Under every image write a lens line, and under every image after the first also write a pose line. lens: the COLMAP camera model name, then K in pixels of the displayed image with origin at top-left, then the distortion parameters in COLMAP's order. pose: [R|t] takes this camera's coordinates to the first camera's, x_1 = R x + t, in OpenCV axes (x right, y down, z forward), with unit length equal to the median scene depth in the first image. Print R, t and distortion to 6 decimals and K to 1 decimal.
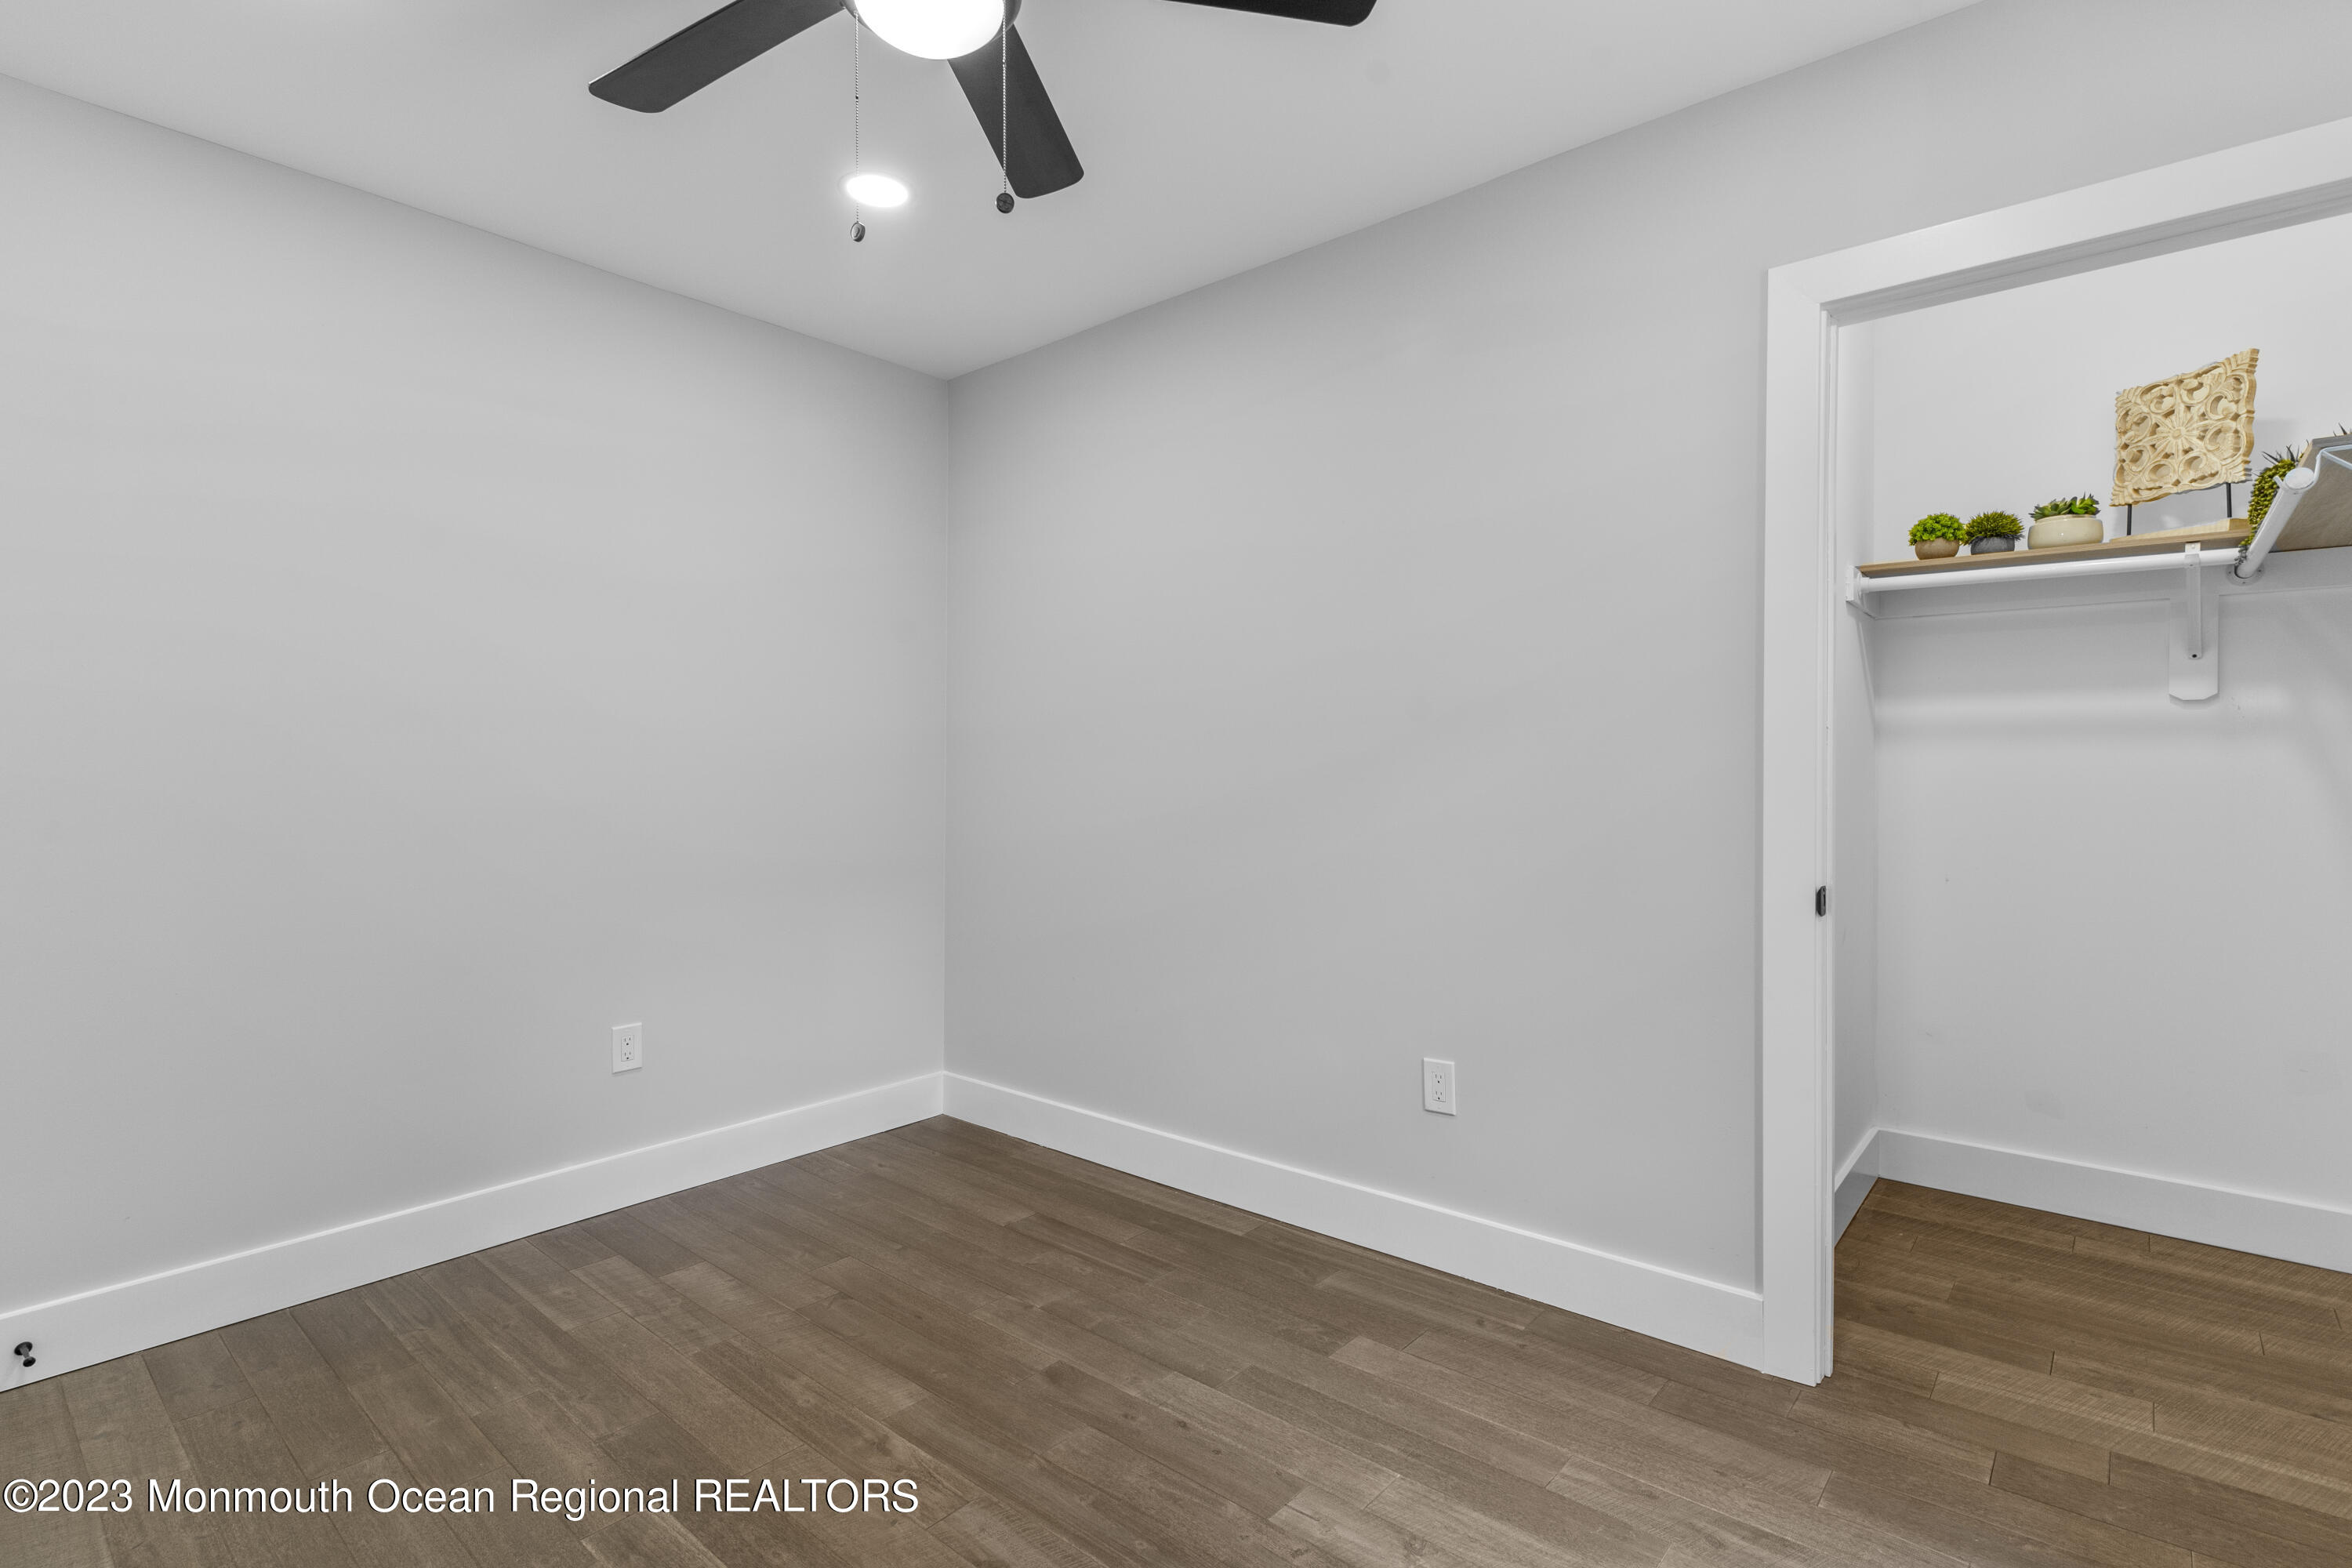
lens RADIAL K [[1138.7, 0, 1199.9], [0, 1138.7, 786.0], [0, 0, 1]] dist [0.000520, 0.000008]
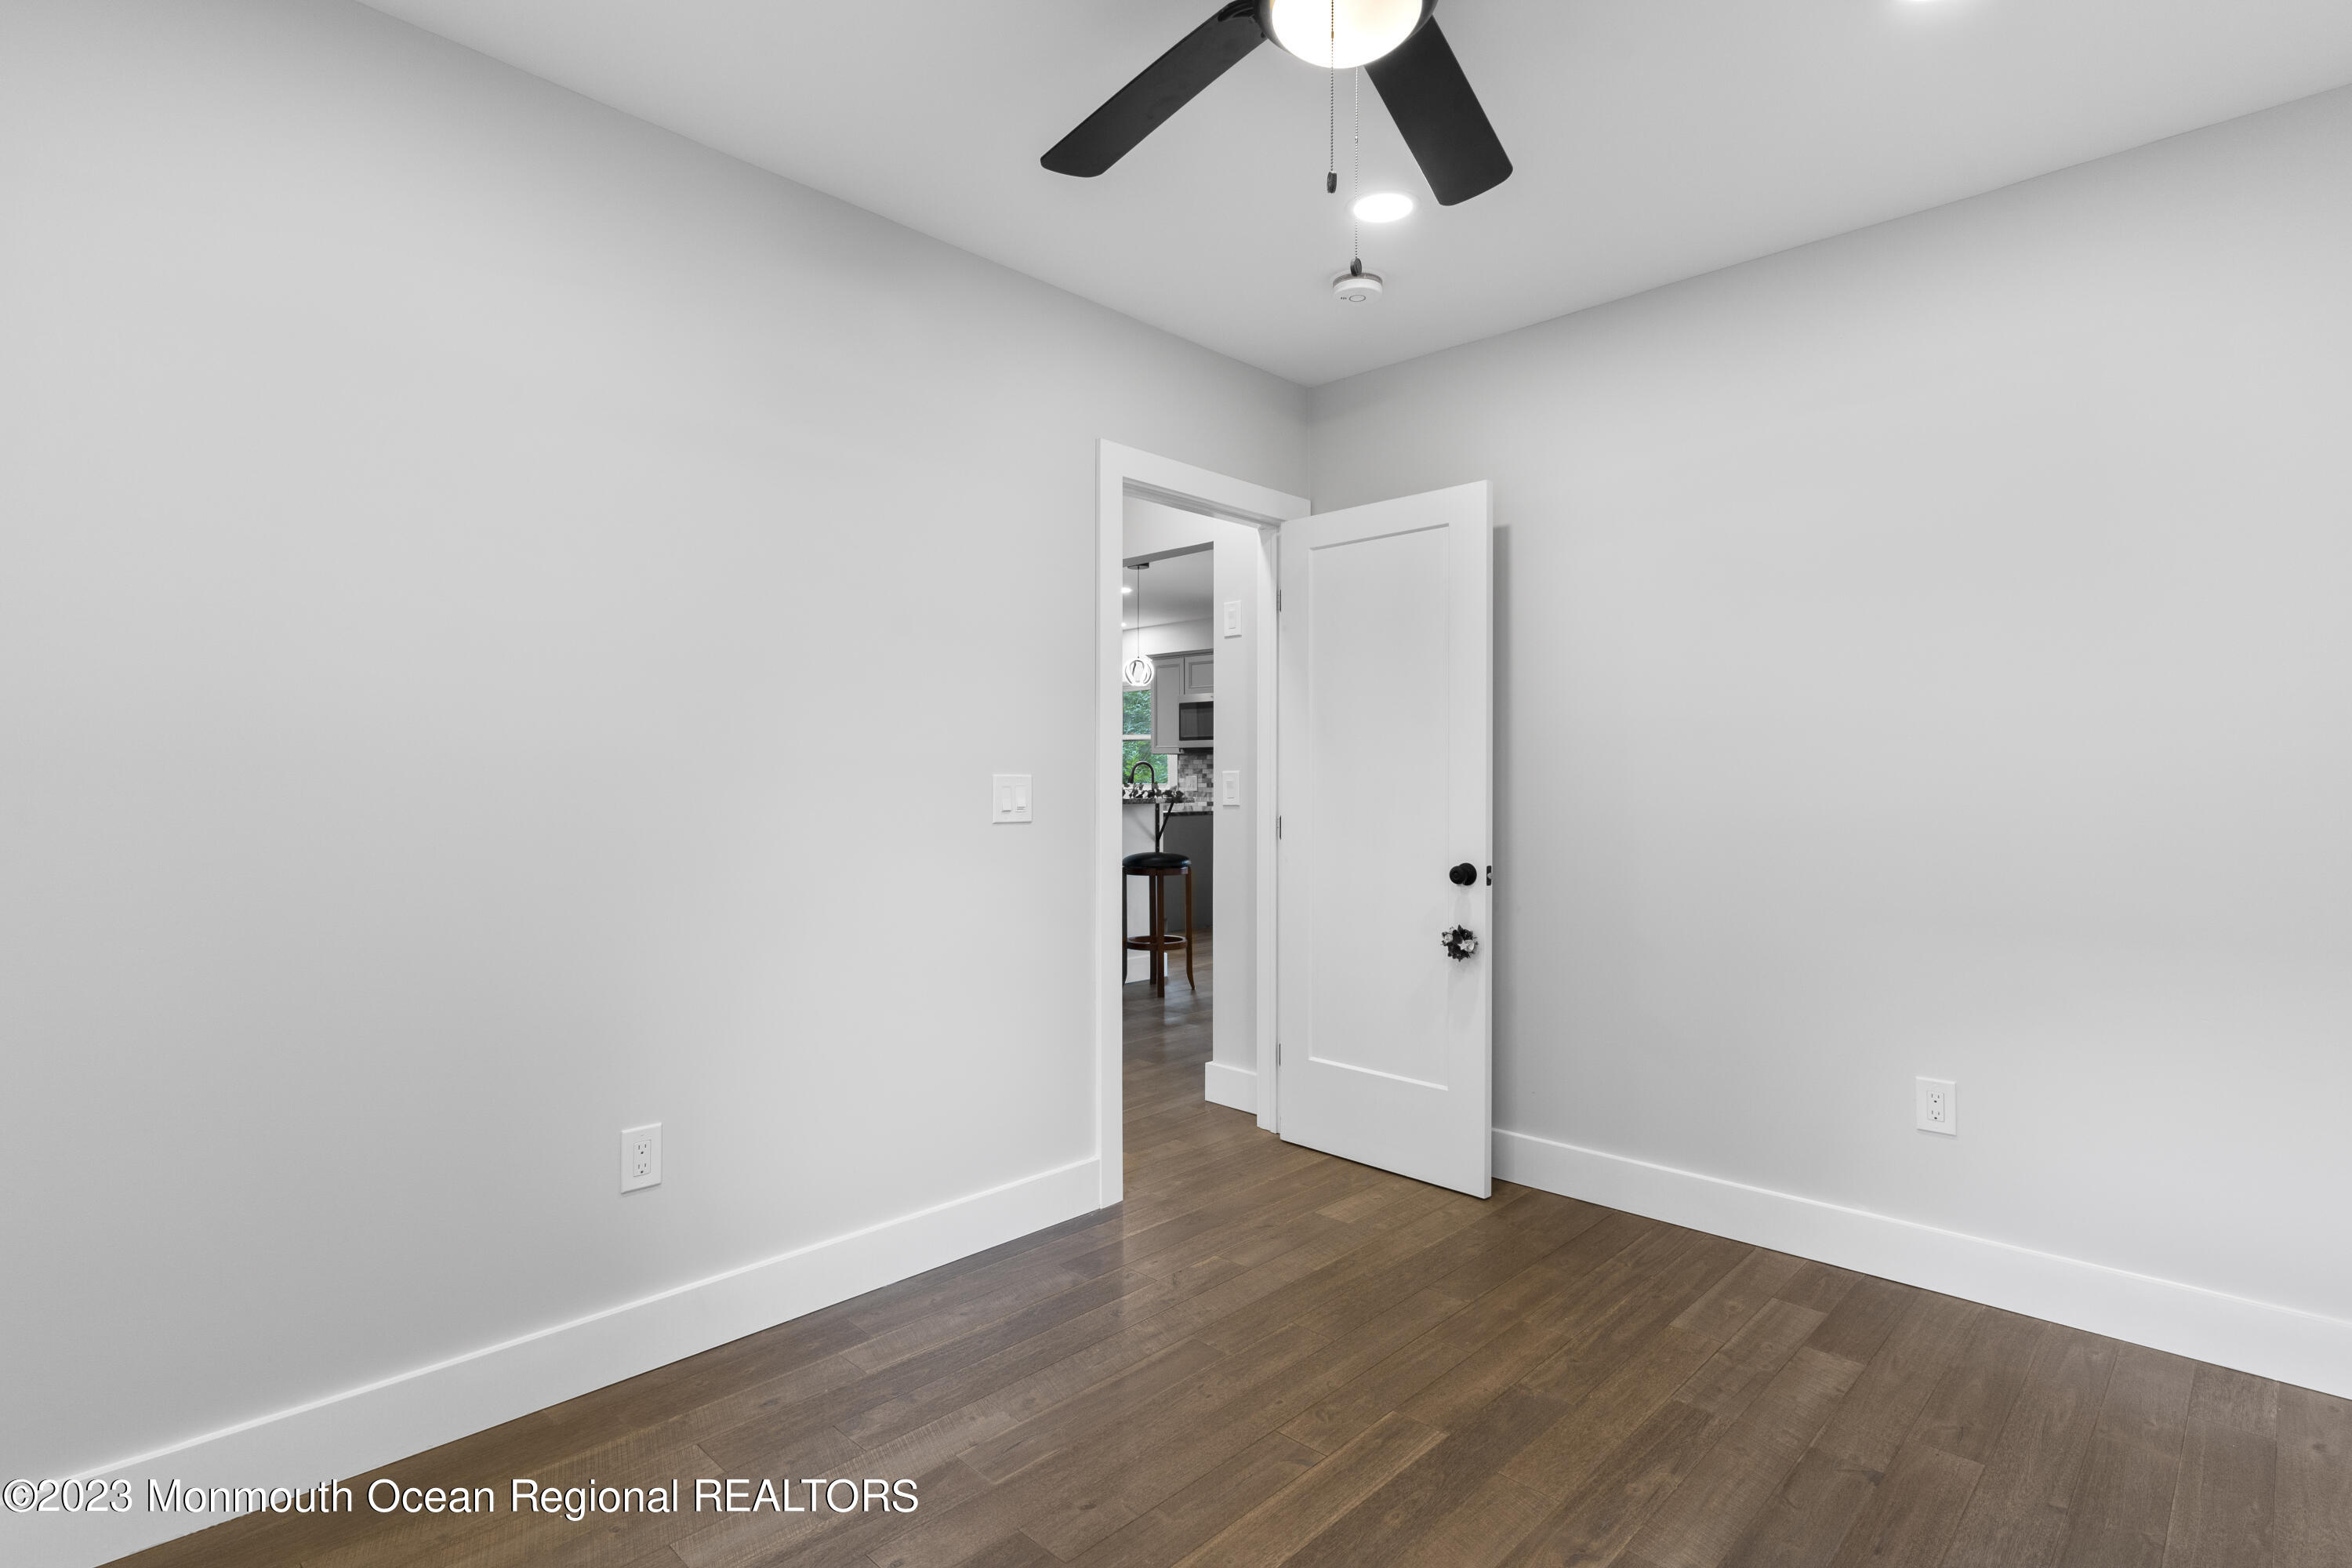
lens RADIAL K [[1176.5, 0, 1176.0], [0, 1176.5, 784.0], [0, 0, 1]] dist [0.000809, 0.000063]
pose [[-0.085366, 0.008574, -0.996313, 0.545211], [-0.015589, 0.999829, 0.009940, -0.015195], [0.996228, 0.016380, -0.085218, 0.644766]]
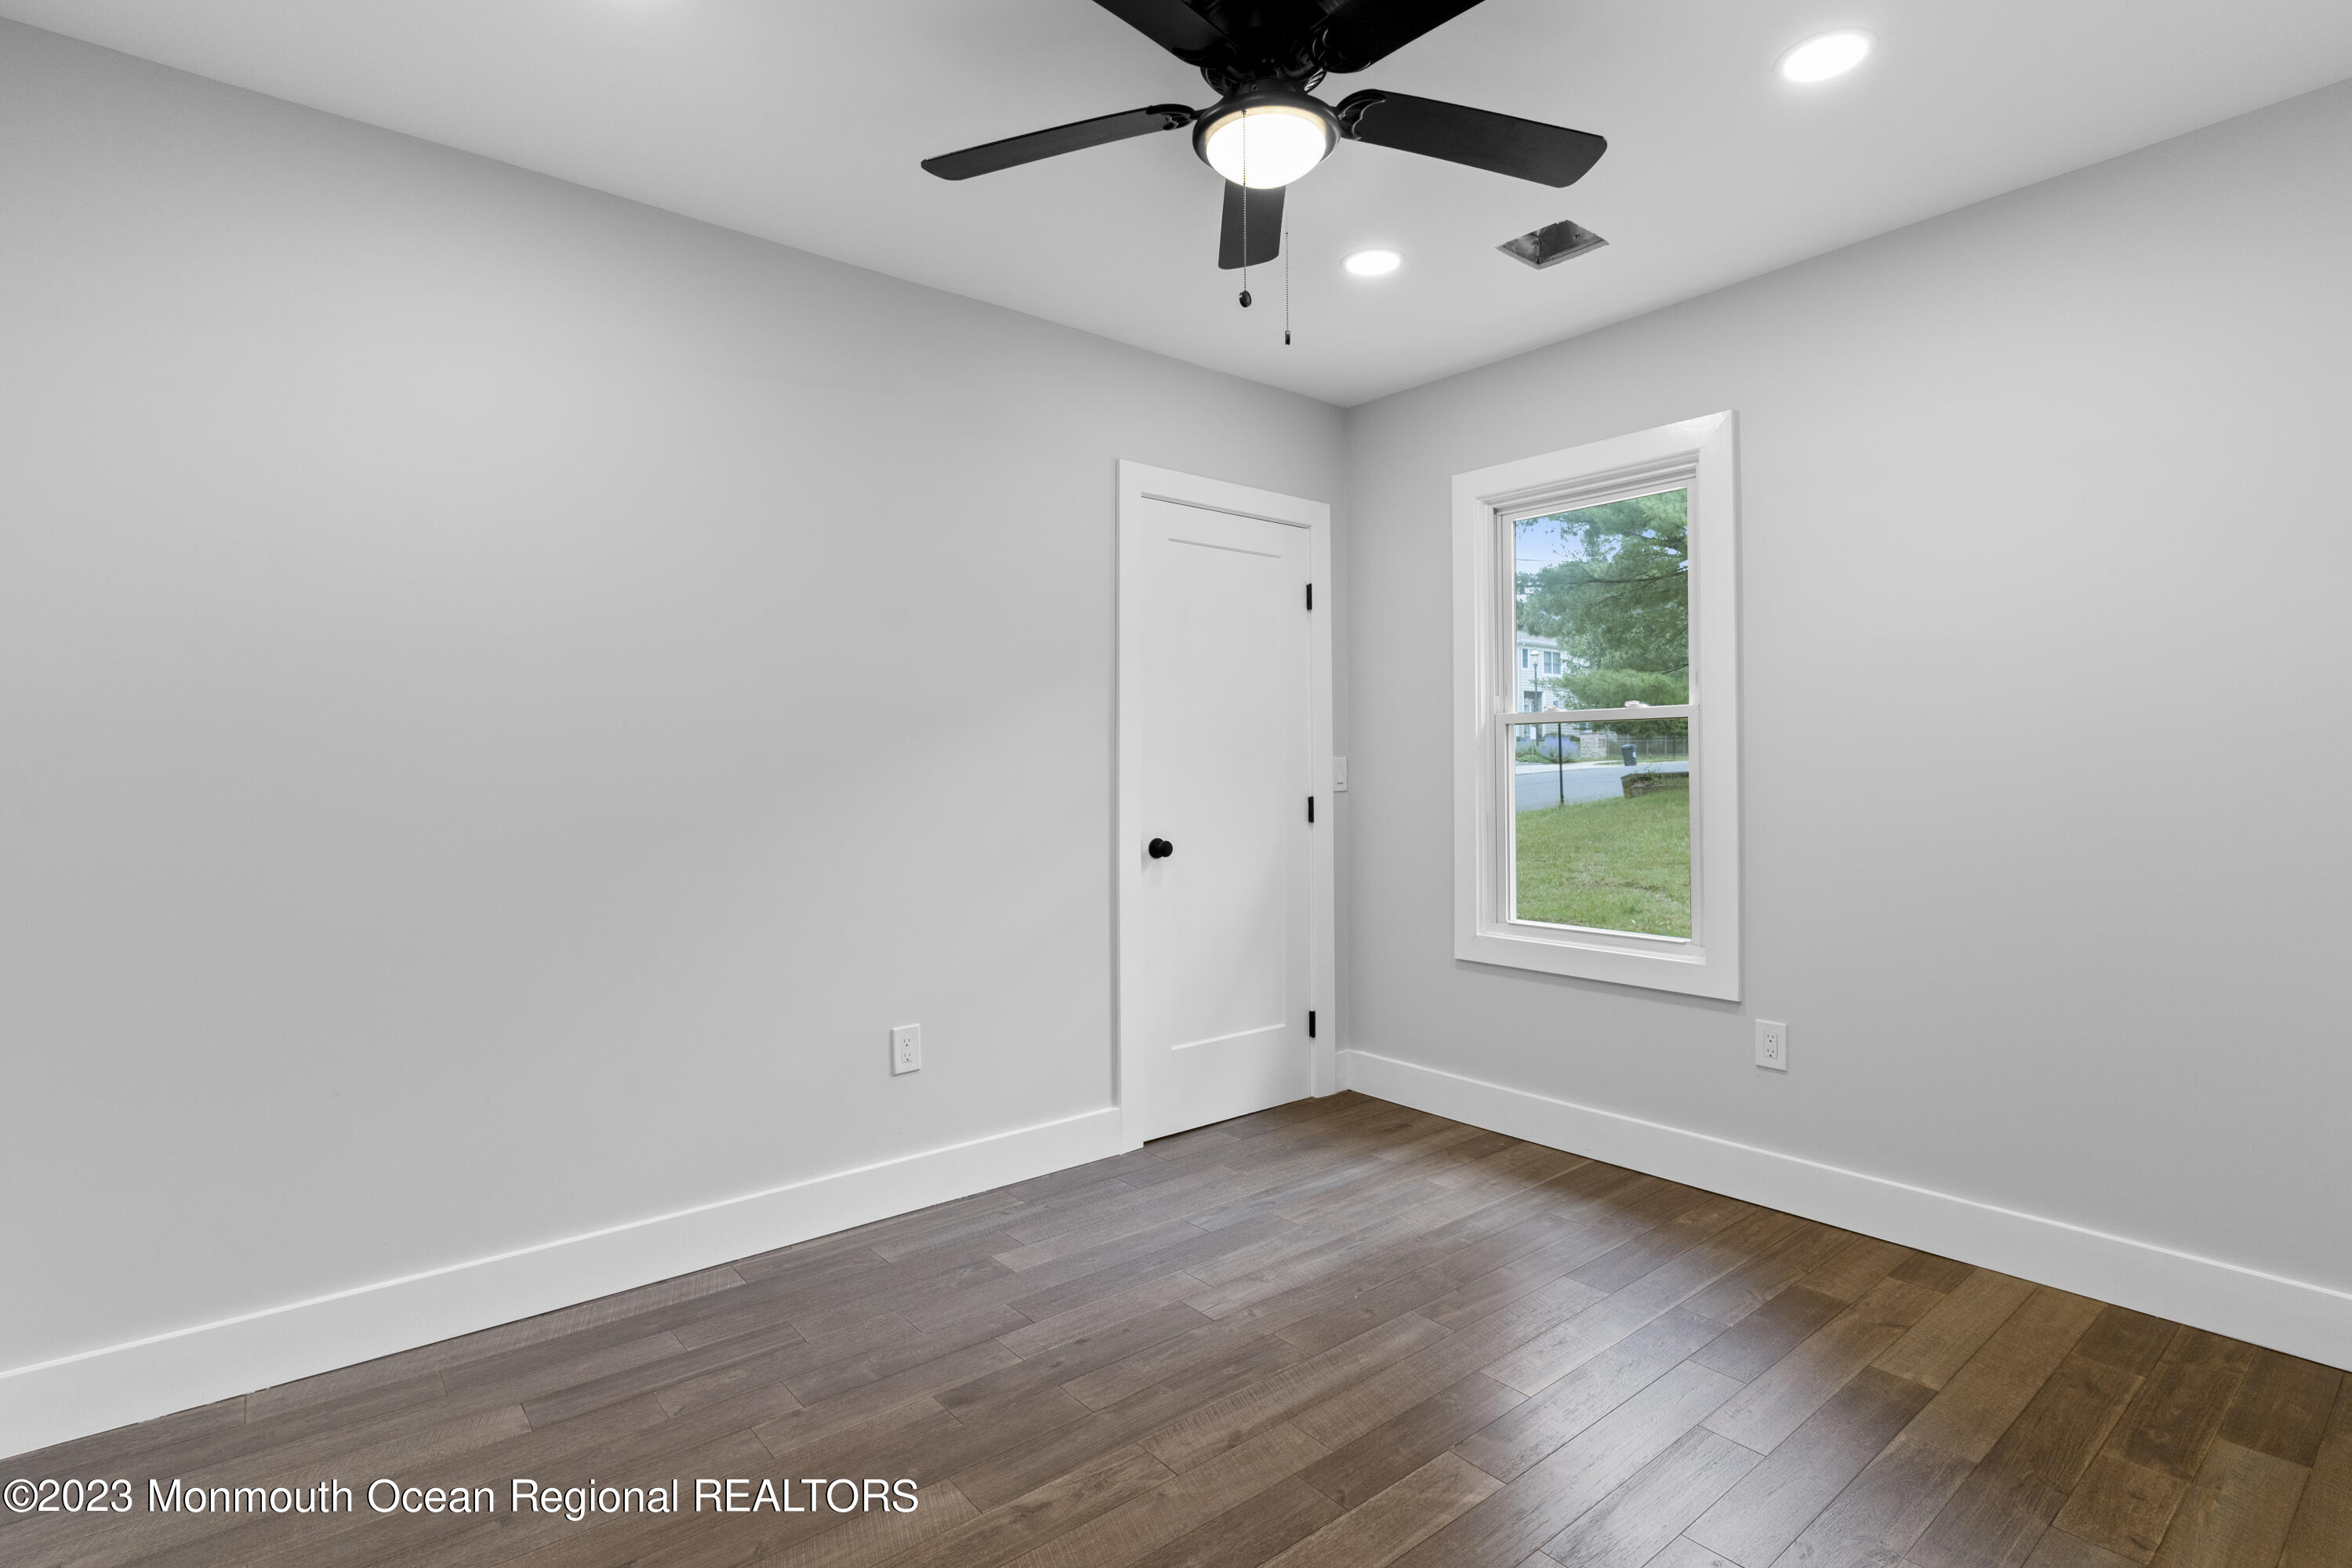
lens RADIAL K [[1138.7, 0, 1199.9], [0, 1138.7, 786.0], [0, 0, 1]] dist [0.000520, 0.000008]
pose [[0.162132, -0.012063, 0.986695, -0.970575], [0.018919, 0.999779, 0.009114, -0.000386], [-0.986588, 0.017189, 0.162325, 0.603801]]
